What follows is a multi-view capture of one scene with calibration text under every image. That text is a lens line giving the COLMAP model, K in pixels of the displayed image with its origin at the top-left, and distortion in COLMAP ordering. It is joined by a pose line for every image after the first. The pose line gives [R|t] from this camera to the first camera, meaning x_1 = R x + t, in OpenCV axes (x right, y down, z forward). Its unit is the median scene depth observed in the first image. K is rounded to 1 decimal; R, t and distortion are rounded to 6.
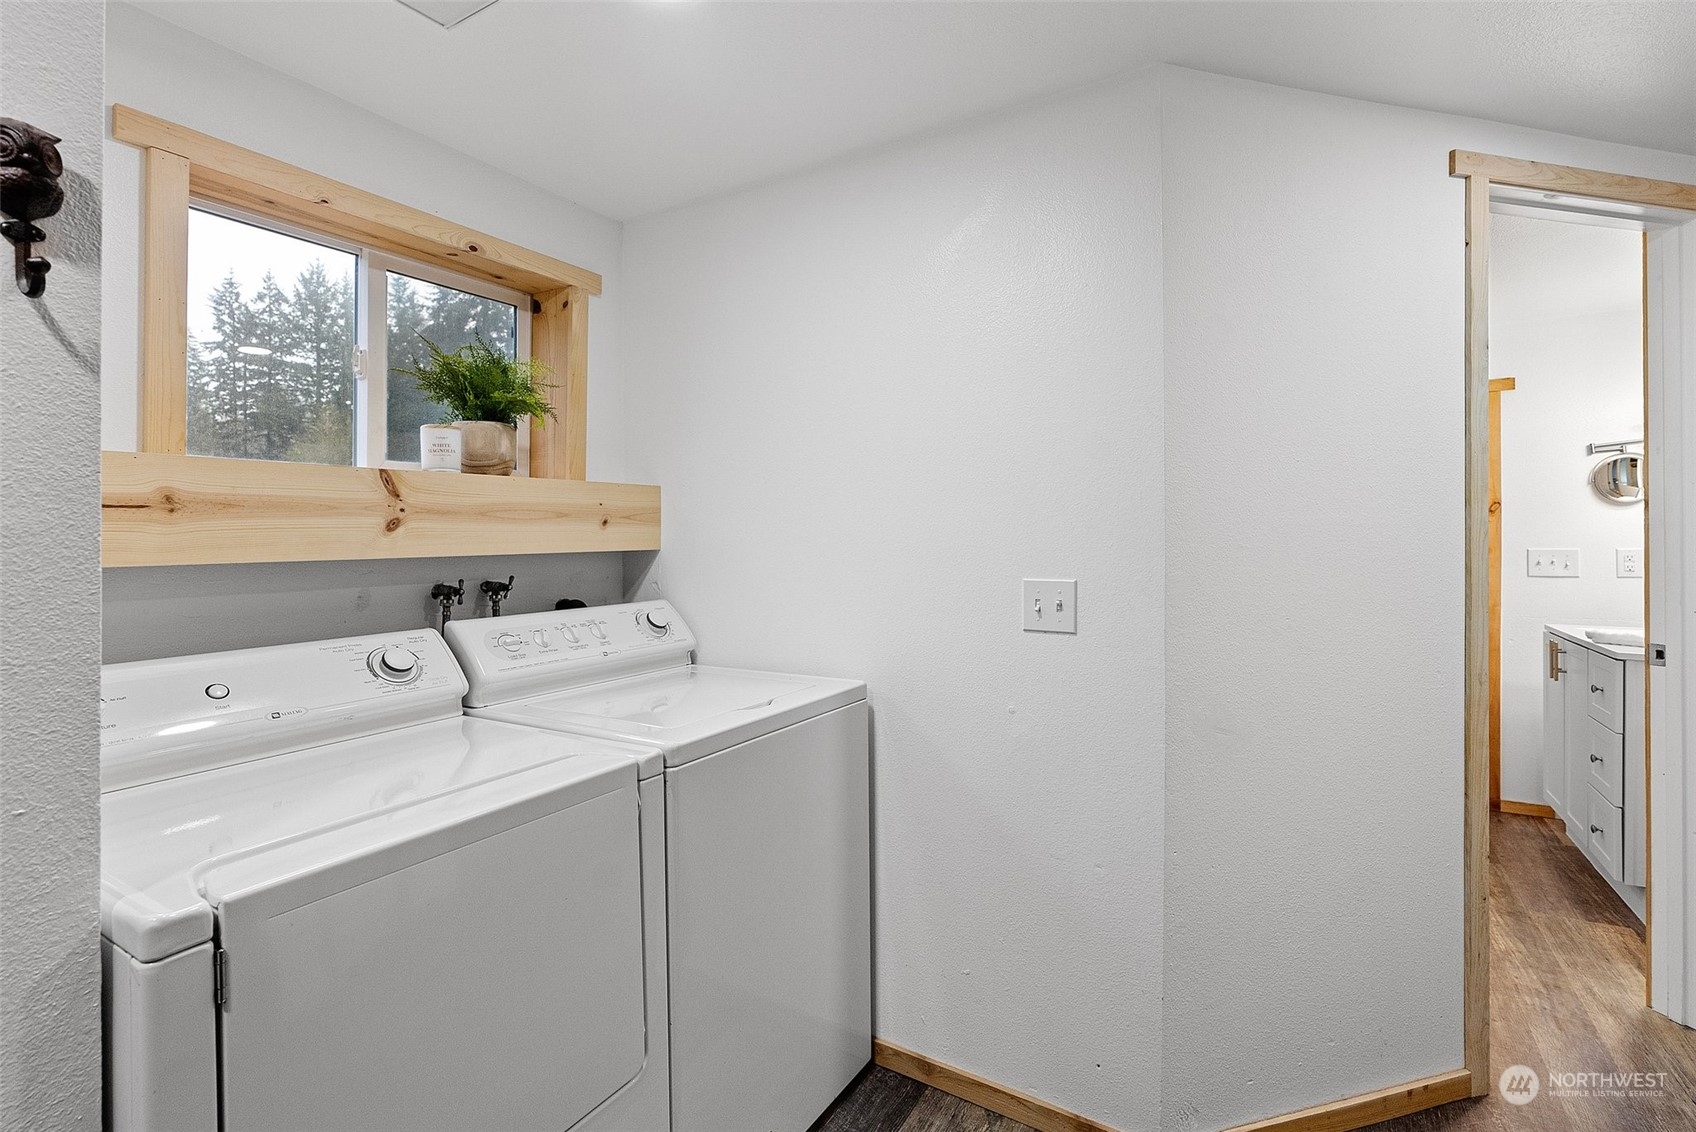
lens RADIAL K [[786.7, 0, 843.7], [0, 786.7, 539.7], [0, 0, 1]] dist [0.000599, 0.000380]
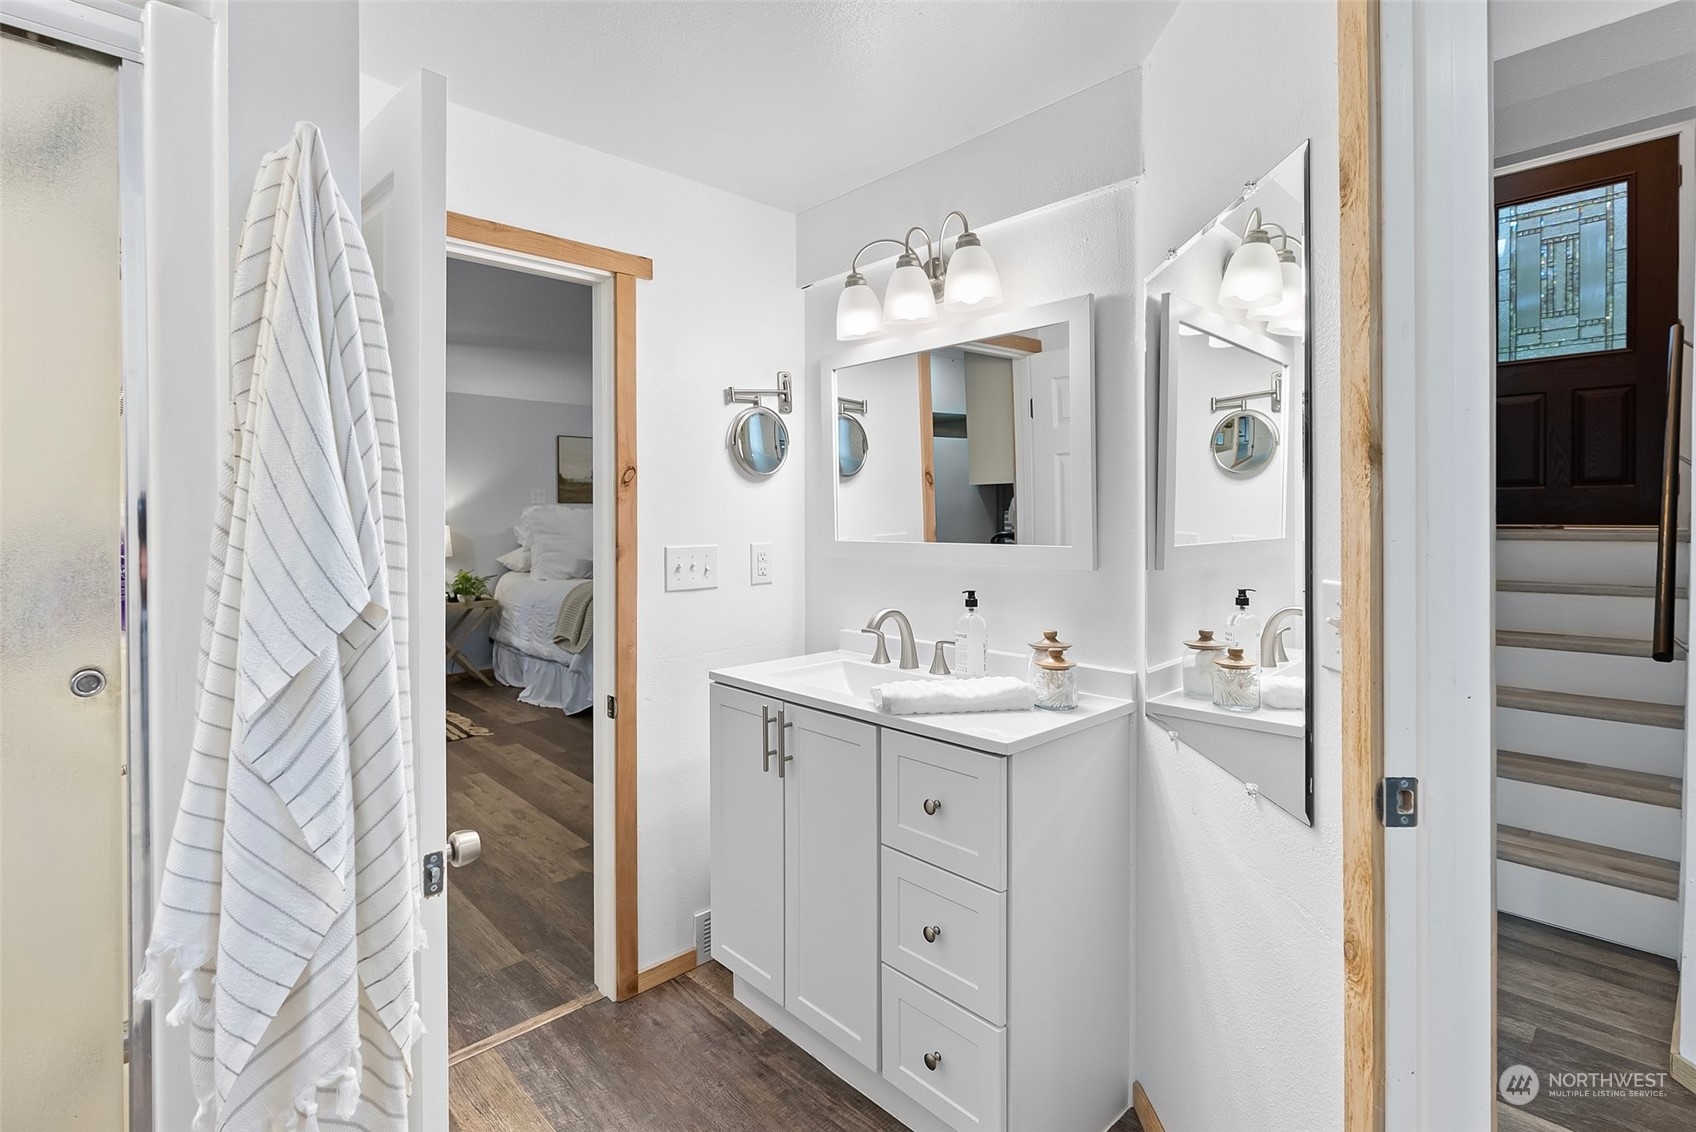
lens RADIAL K [[786.7, 0, 843.7], [0, 786.7, 539.7], [0, 0, 1]] dist [0.000599, 0.000380]
pose [[0.276116, -0.018416, 0.960948, 0.334642], [0.002372, 0.999826, 0.018479, -0.004682], [-0.961121, -0.002823, 0.276112, 0.727474]]
